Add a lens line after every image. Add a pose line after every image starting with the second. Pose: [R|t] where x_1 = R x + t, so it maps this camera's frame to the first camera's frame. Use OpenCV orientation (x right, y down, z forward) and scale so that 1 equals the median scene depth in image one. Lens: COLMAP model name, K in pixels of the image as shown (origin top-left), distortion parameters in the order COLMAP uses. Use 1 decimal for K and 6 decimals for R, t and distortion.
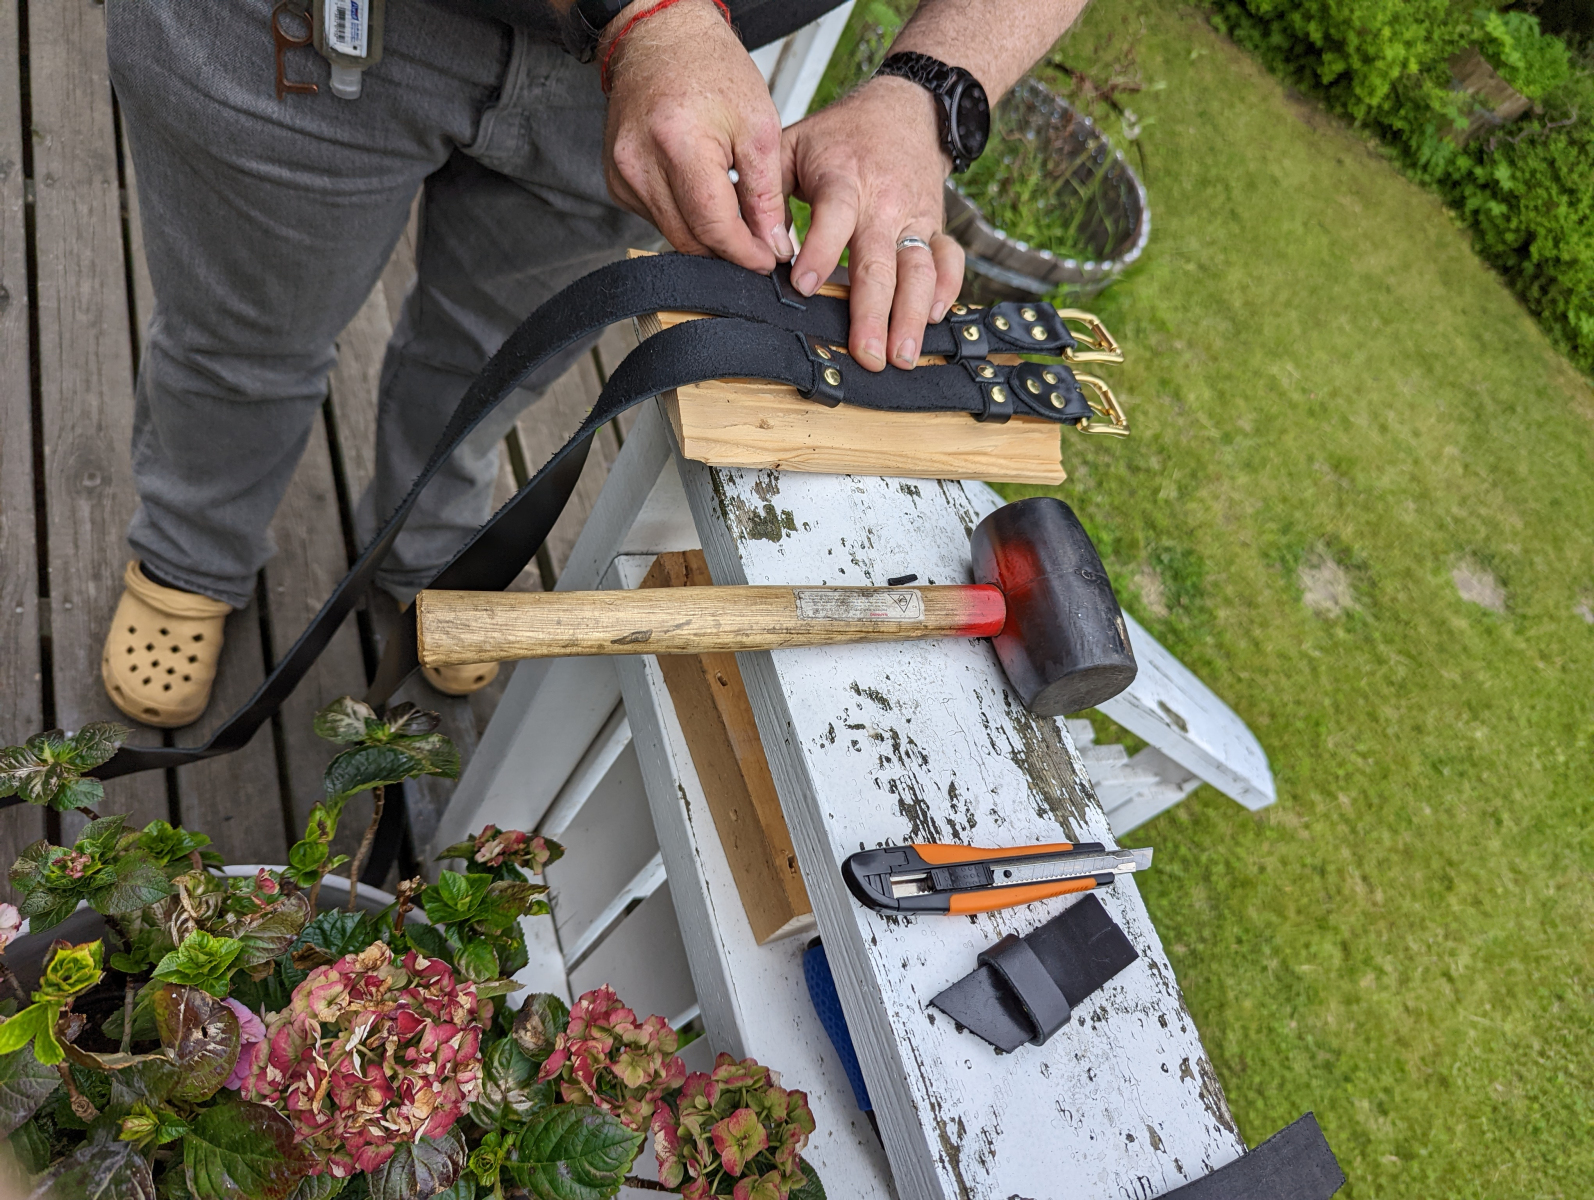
lens RADIAL K [[1175.3, 0, 801.4], [0, 1175.3, 620.5], [0, 0, 1]] dist [0.053607, -0.056672]
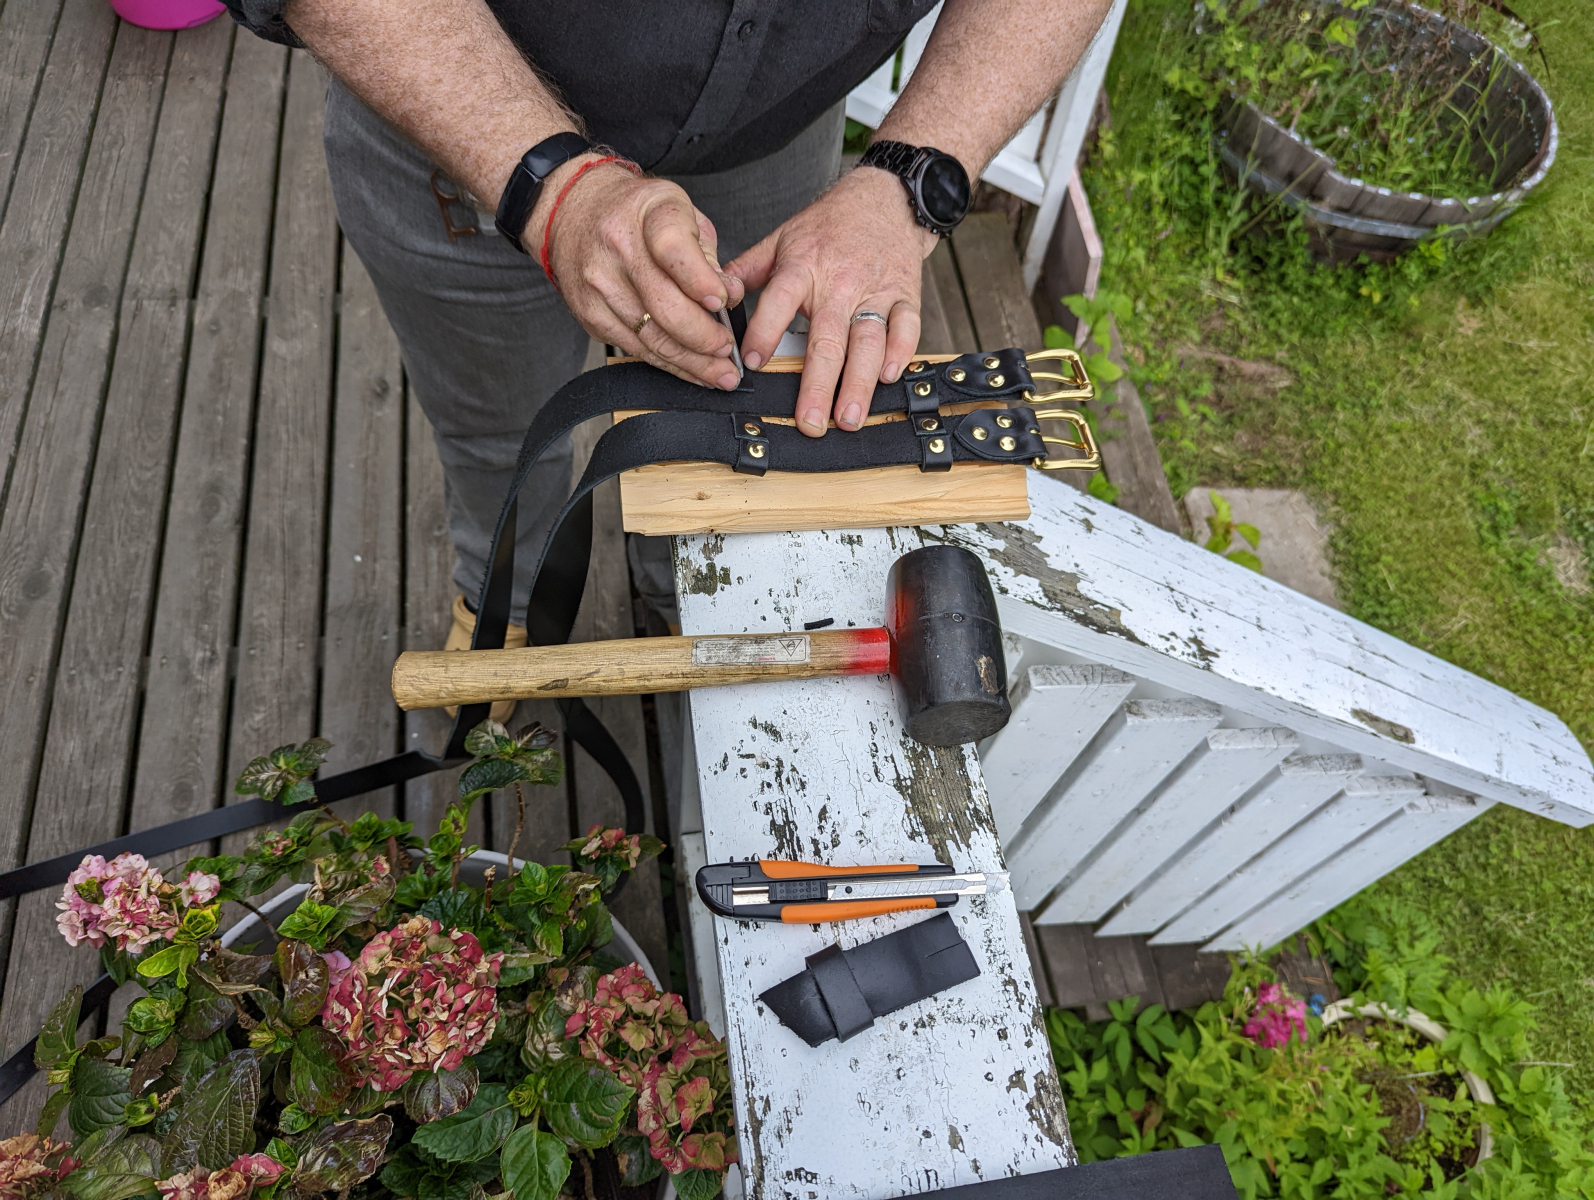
lens RADIAL K [[1170.8, 0, 793.1], [0, 1170.8, 608.0], [0, 0, 1]] dist [0.069142, -0.076685]
pose [[0.933400, -0.031477, -0.357454, 0.462323], [0.031730, 0.999483, -0.005159, -0.044597], [0.357431, -0.006527, 0.933917, -0.062736]]
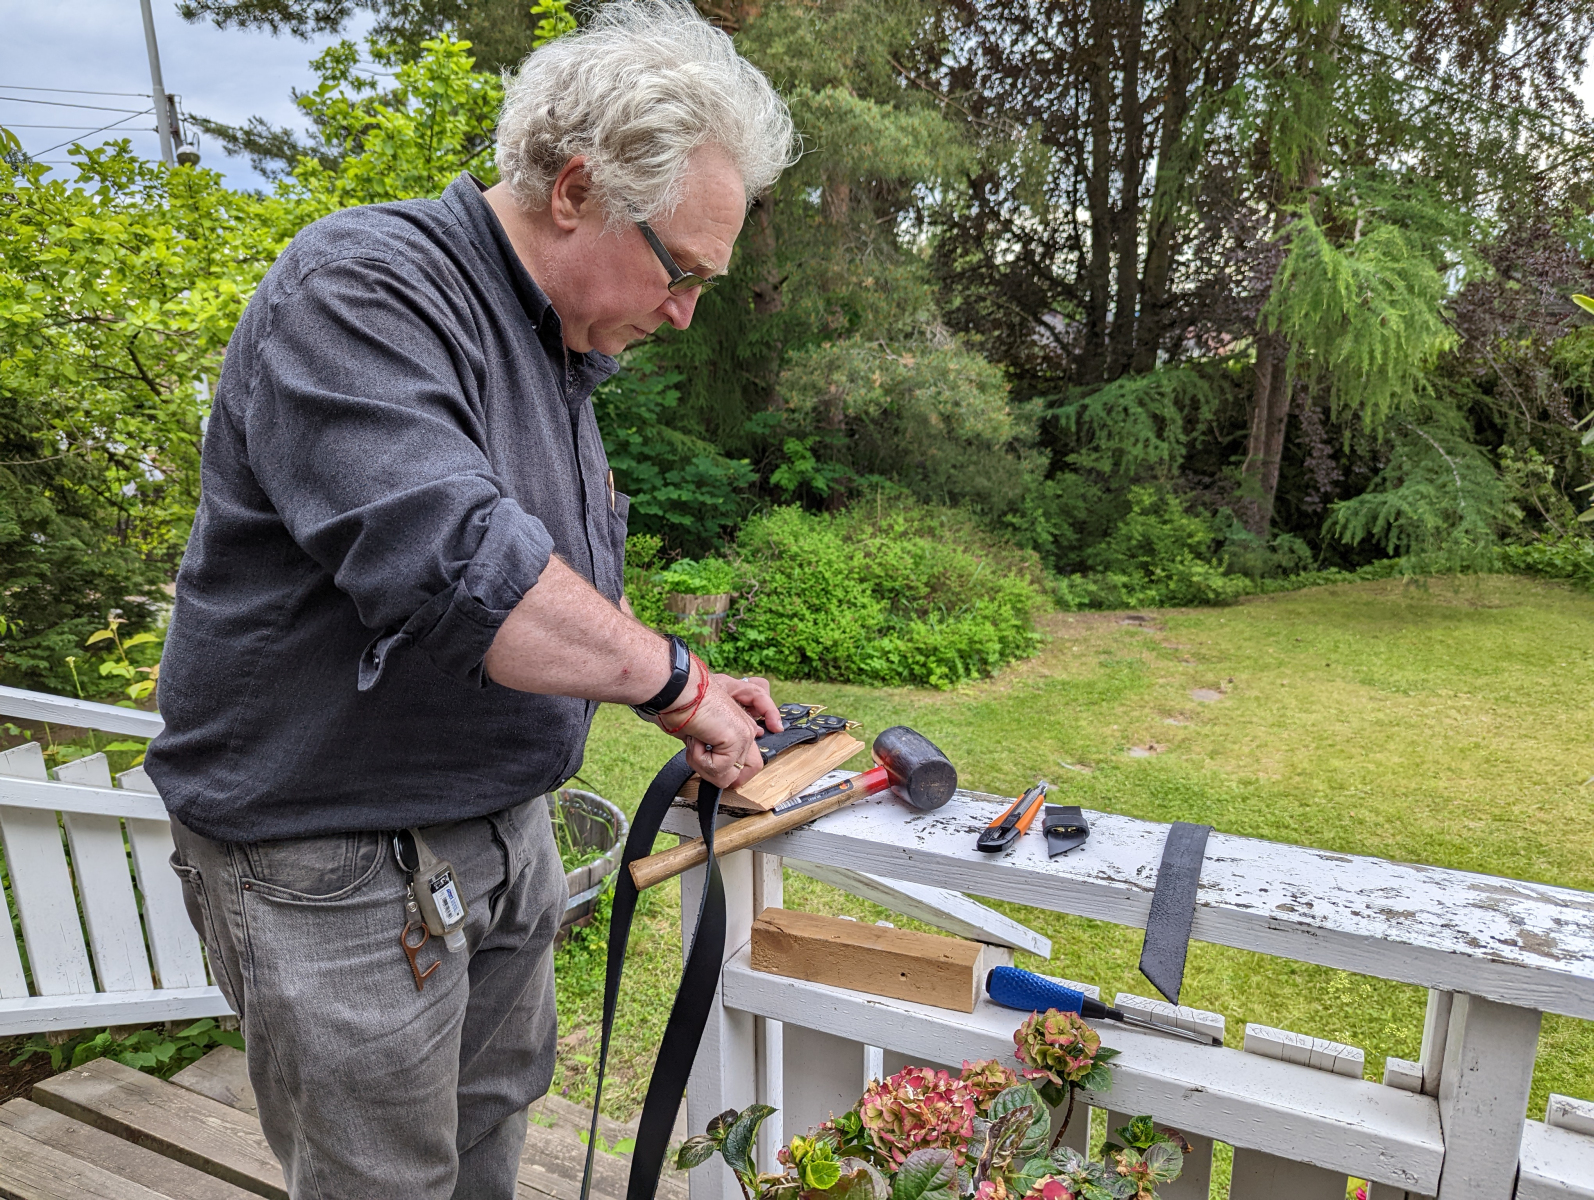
lens RADIAL K [[1171.5, 0, 799.1], [0, 1171.5, 633.0], [0, 0, 1]] dist [0.069372, -0.088516]
pose [[0.620932, -0.572778, 0.535134, -0.903655], [0.768548, 0.579152, -0.271877, 0.258631], [-0.154199, 0.580093, 0.799821, -0.747123]]
